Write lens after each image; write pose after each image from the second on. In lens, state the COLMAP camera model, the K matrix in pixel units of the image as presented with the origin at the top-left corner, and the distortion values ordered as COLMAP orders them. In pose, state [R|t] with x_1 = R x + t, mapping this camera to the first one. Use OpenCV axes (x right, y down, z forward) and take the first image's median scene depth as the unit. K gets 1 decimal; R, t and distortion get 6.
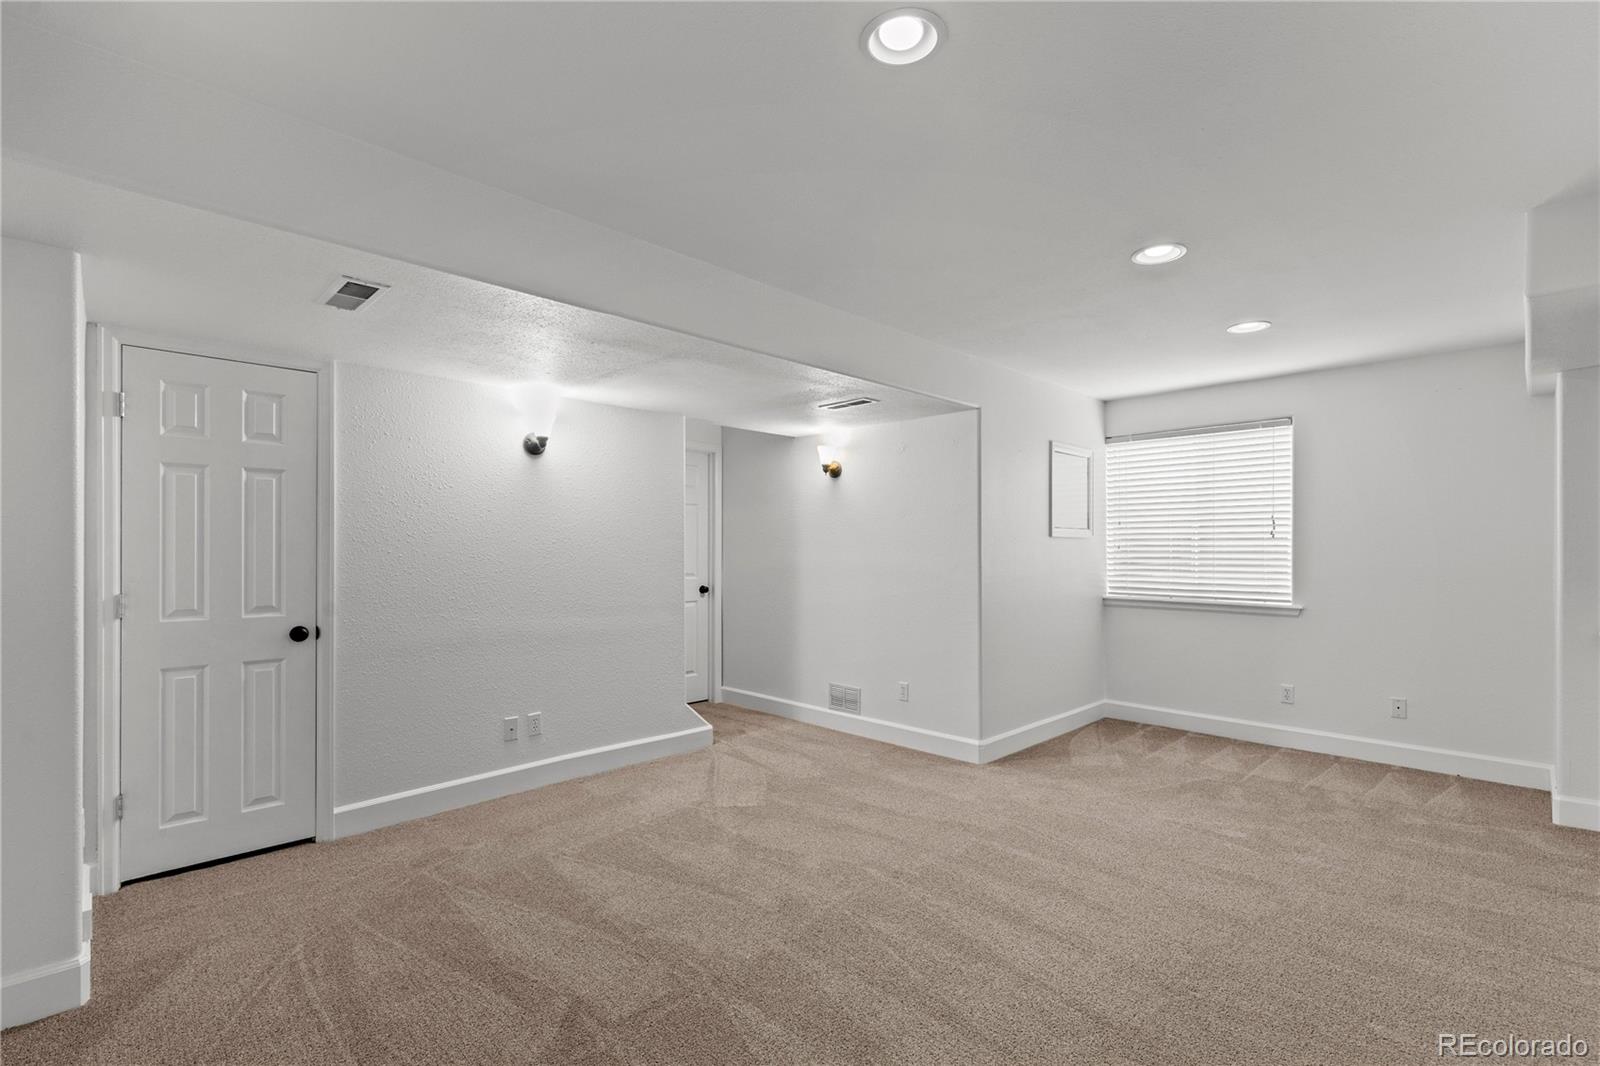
lens RADIAL K [[713.7, 0, 799.0], [0, 713.7, 546.1], [0, 0, 1]] dist [0.005239, -0.000521]
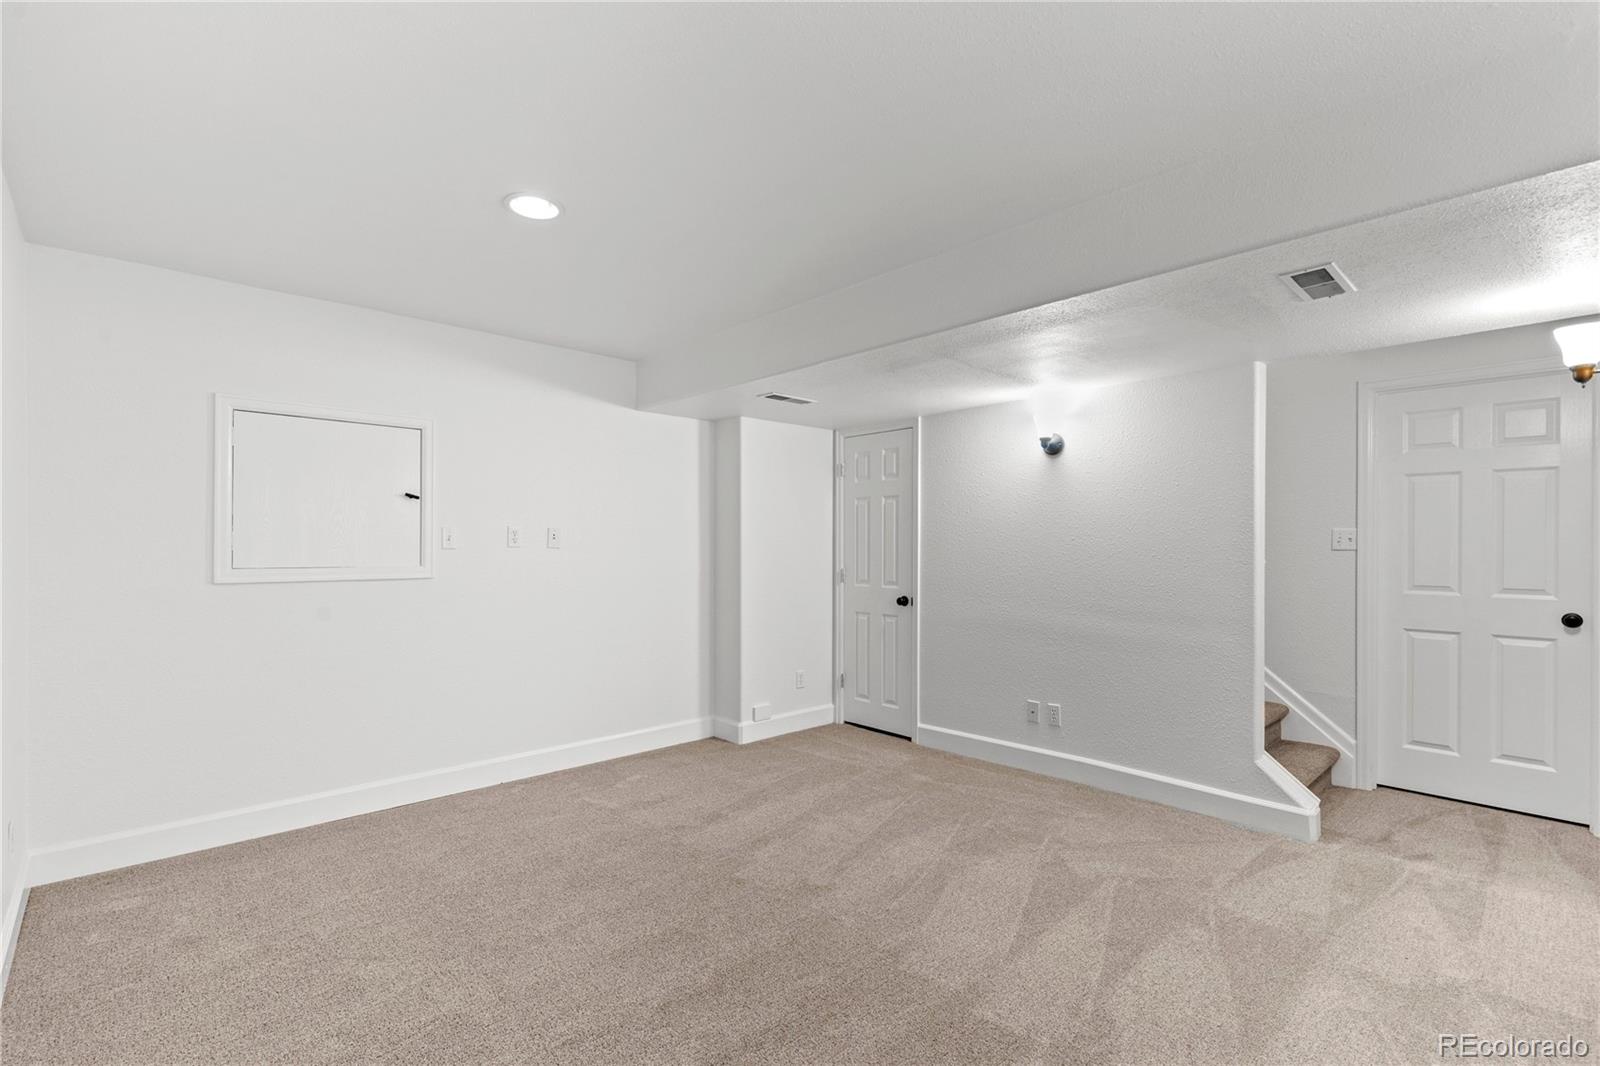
lens RADIAL K [[725.6, 0, 800.0], [0, 725.6, 533.0], [0, 0, 1]] dist [0.001331, -0.000099]
pose [[-0.026548, -0.012222, -0.999573, 0.808346], [0.006359, 0.999903, -0.012395, -0.004840], [0.999627, -0.006685, -0.026468, 0.766437]]
